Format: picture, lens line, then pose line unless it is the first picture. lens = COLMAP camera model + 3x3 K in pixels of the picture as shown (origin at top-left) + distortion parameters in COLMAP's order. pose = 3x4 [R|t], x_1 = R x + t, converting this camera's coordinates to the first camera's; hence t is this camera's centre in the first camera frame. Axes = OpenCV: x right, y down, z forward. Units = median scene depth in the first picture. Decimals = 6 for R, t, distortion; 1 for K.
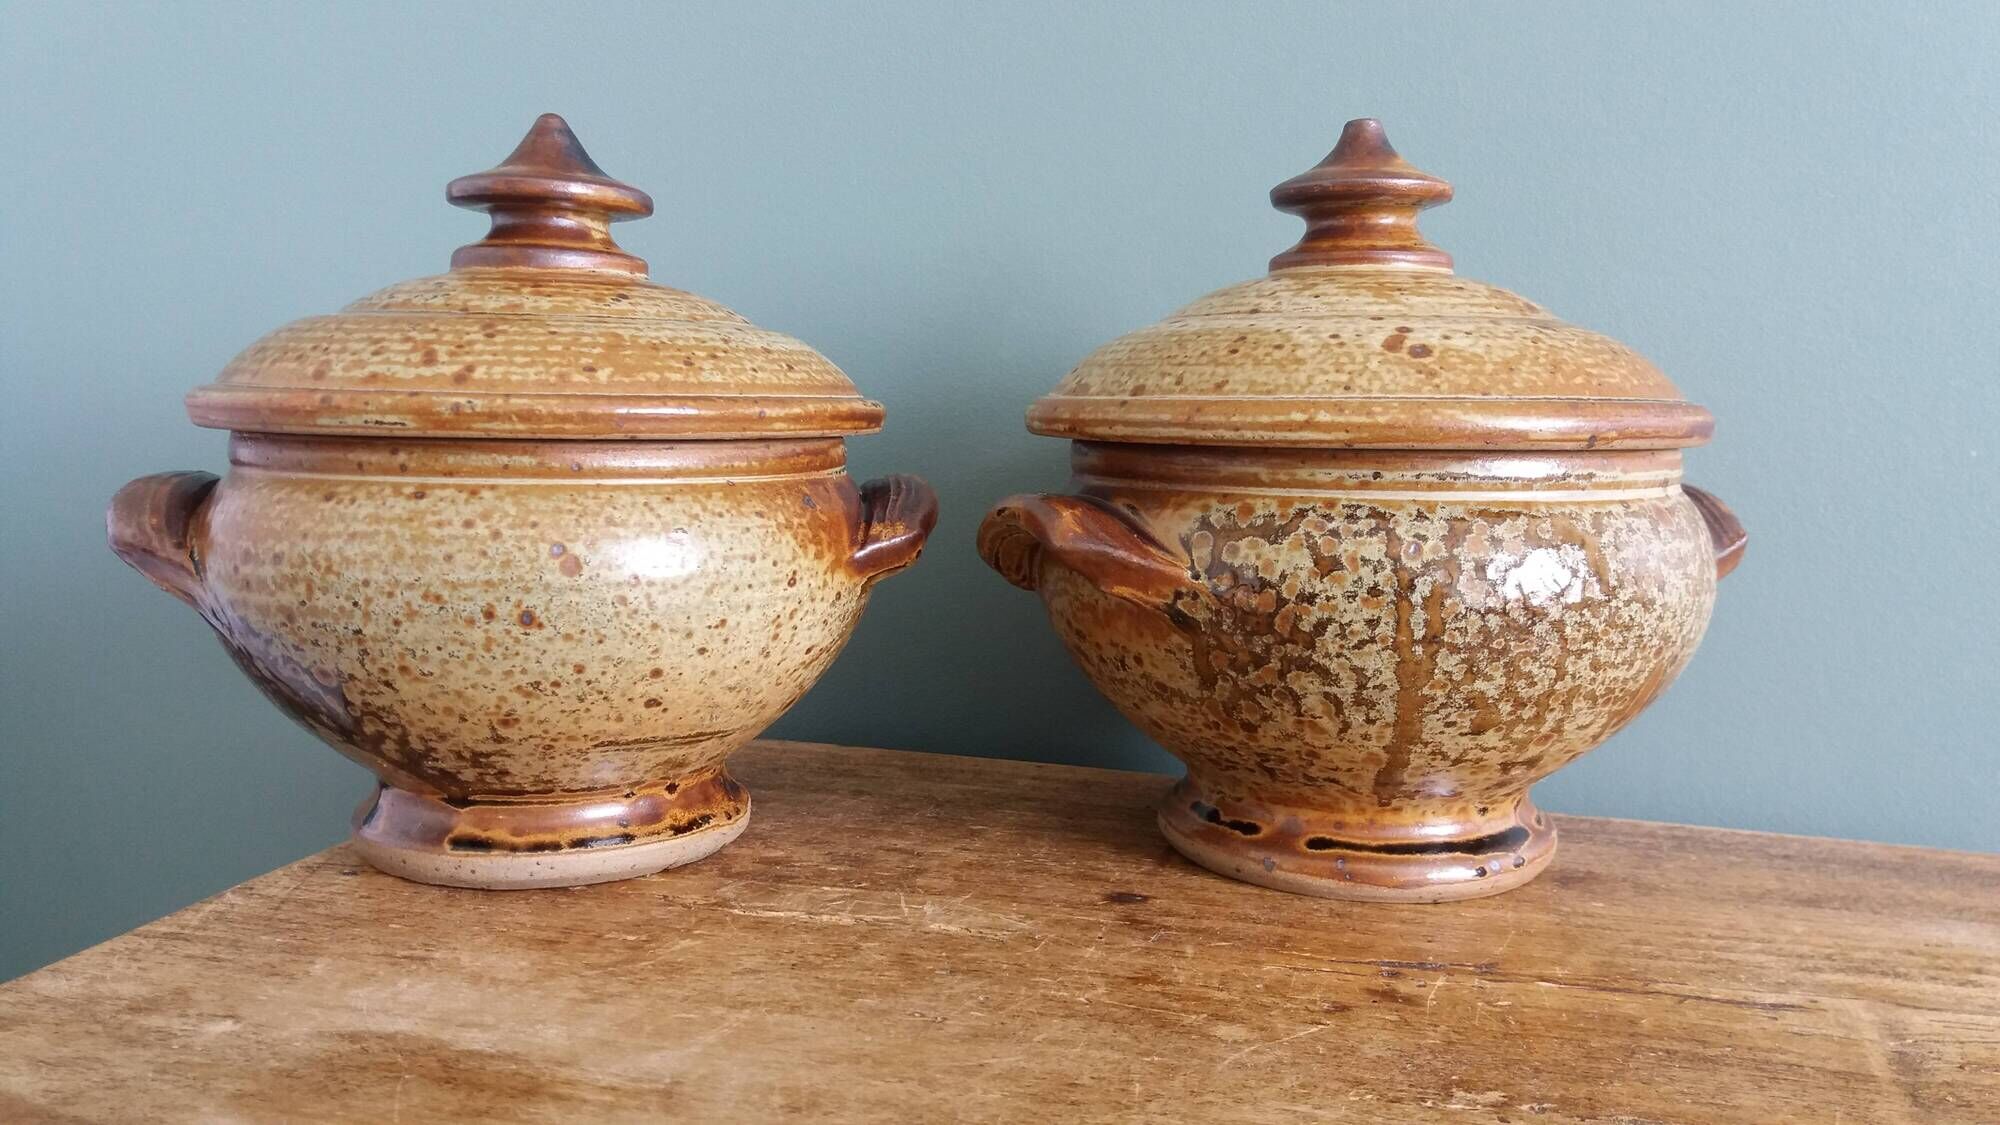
lens RADIAL K [[1666.8, 0, 1002.3], [0, 1666.8, 550.6], [0, 0, 1]] dist [0.090043, -0.202341]
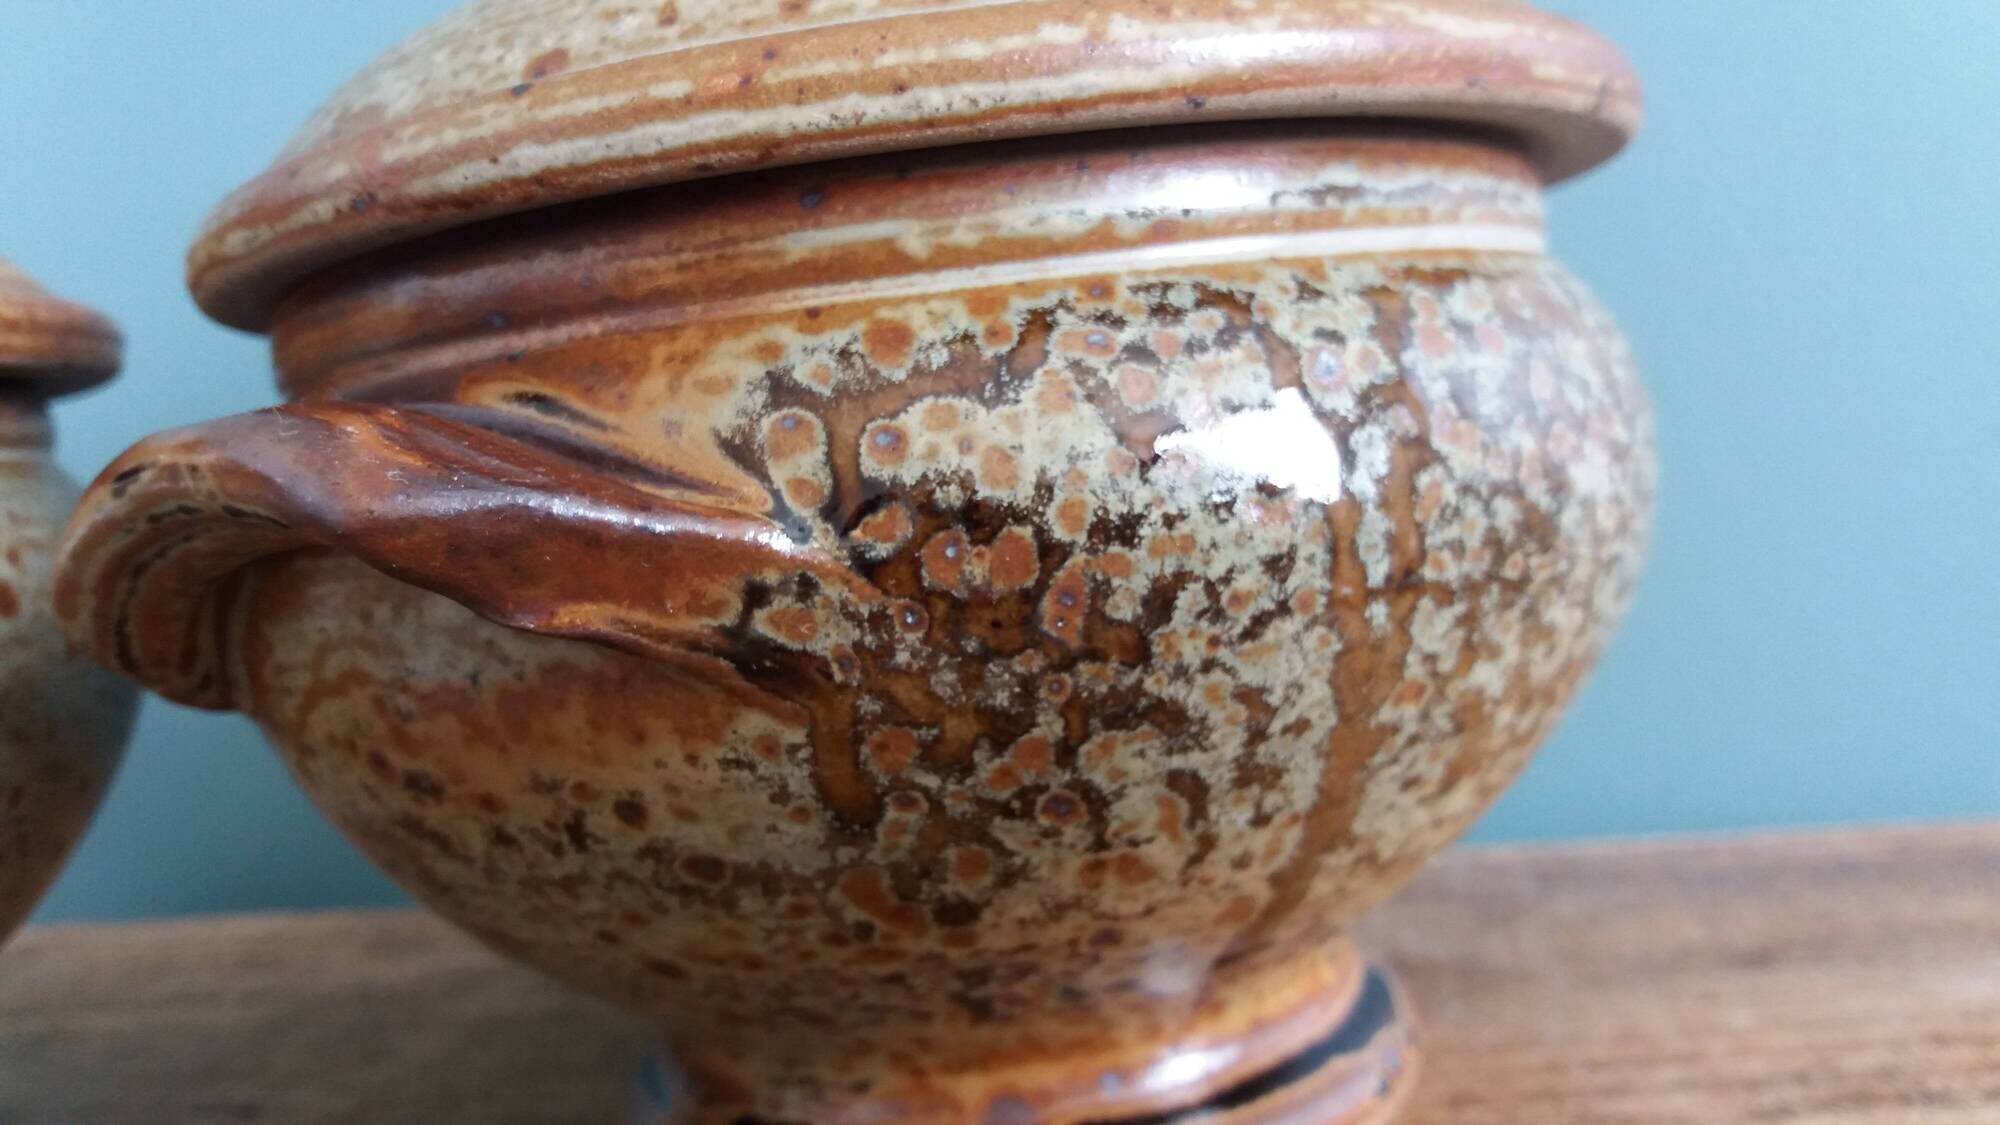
lens RADIAL K [[1666.8, 0, 1002.3], [0, 1666.8, 550.6], [0, 0, 1]] dist [0.090043, -0.202341]
pose [[0.842354, -0.151468, 0.517201, -0.031787], [0.188896, 0.981791, -0.020123, 0.035339], [-0.504735, 0.114648, 0.855628, 0.691209]]
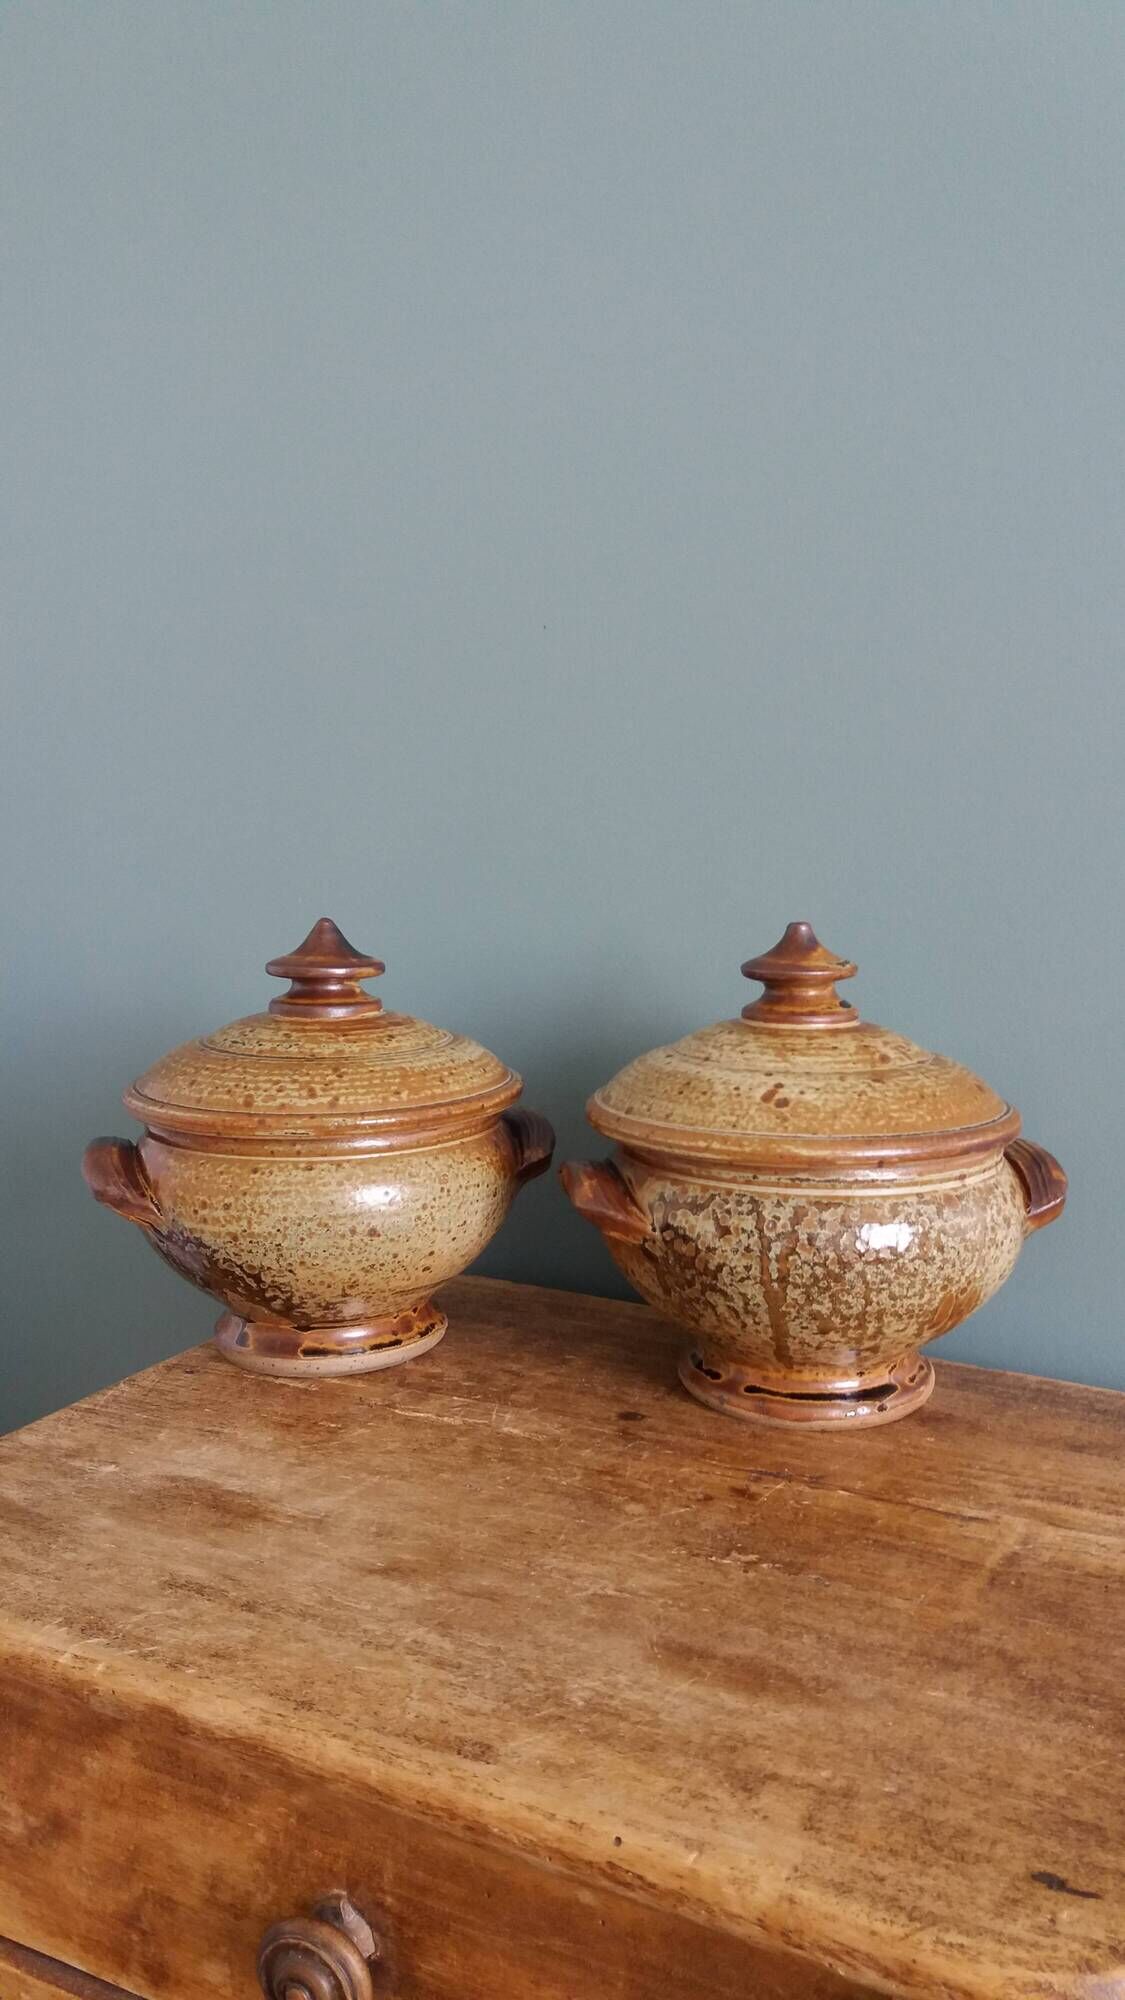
lens RADIAL K [[1674.8, 0, 550.4], [0, 1674.8, 953.3], [0, 0, 1]] dist [0.087750, -0.187795]
pose [[0.976491, 0.004033, -0.215520, 0.383872], [-0.003464, 0.999989, 0.003018, -0.272158], [0.215530, -0.002201, 0.976495, -0.676892]]
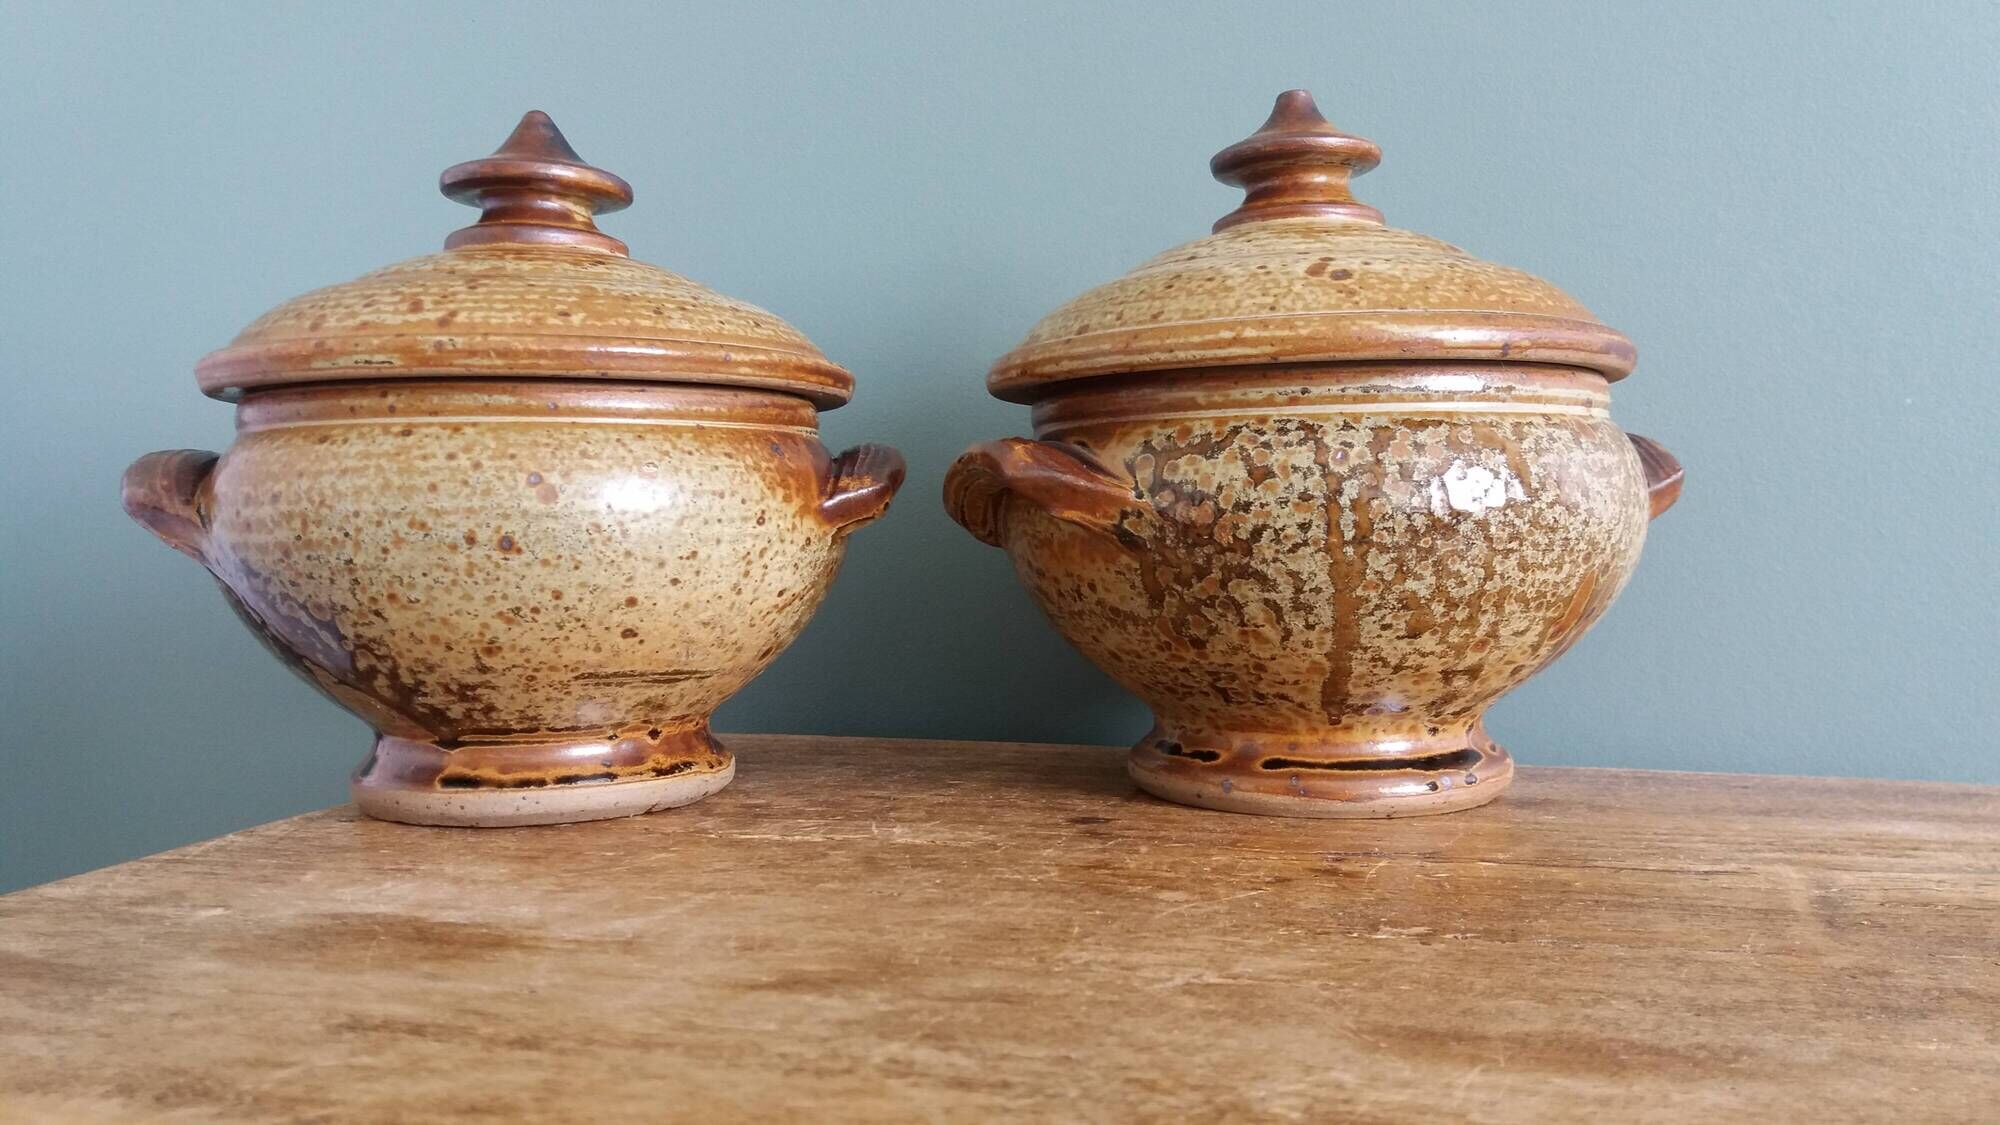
lens RADIAL K [[1666.8, 0, 1002.3], [0, 1666.8, 550.6], [0, 0, 1]] dist [0.090043, -0.202341]
pose [[0.999328, -0.029534, -0.021712, 0.052426], [0.027595, 0.996022, -0.084730, 0.140192], [0.024128, 0.084073, 0.996167, -0.050591]]
